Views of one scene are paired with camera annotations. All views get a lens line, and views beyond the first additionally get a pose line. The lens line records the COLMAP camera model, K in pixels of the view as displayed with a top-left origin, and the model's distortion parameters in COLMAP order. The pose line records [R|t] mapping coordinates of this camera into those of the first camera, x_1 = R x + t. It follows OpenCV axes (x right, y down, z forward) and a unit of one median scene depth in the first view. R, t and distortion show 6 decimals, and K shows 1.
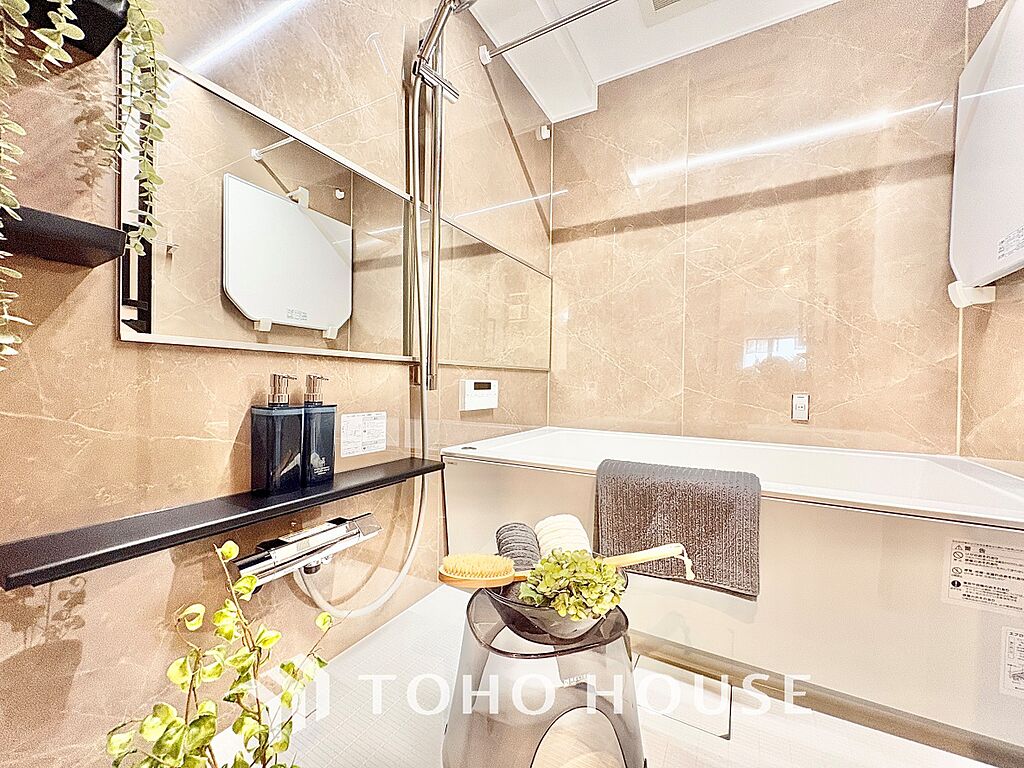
lens RADIAL K [[408.4, 0, 512.5], [0, 408.4, 384.7], [0, 0, 1]] dist [-0.000003, 0.000519]
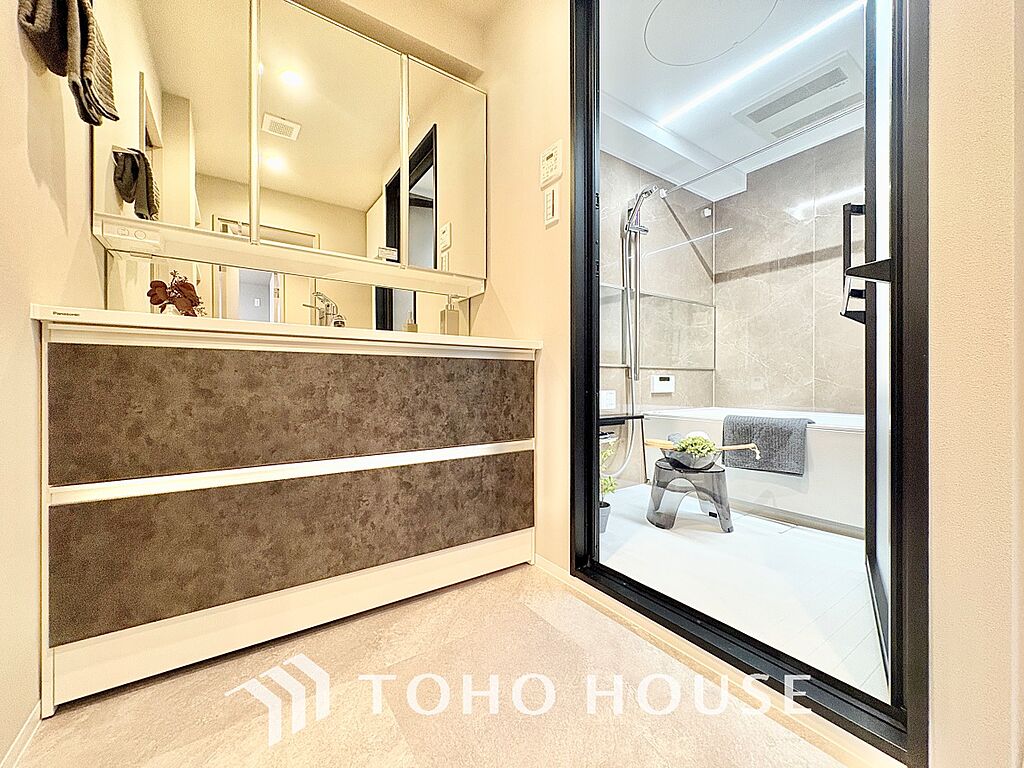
lens RADIAL K [[408.4, 0, 512.5], [0, 408.4, 384.7], [0, 0, 1]] dist [-0.000003, 0.000519]
pose [[0.898238, -0.014193, -0.439279, 0.133897], [0.011197, 0.999893, -0.009411, 0.043743], [0.439366, 0.003534, 0.898301, -1.045719]]
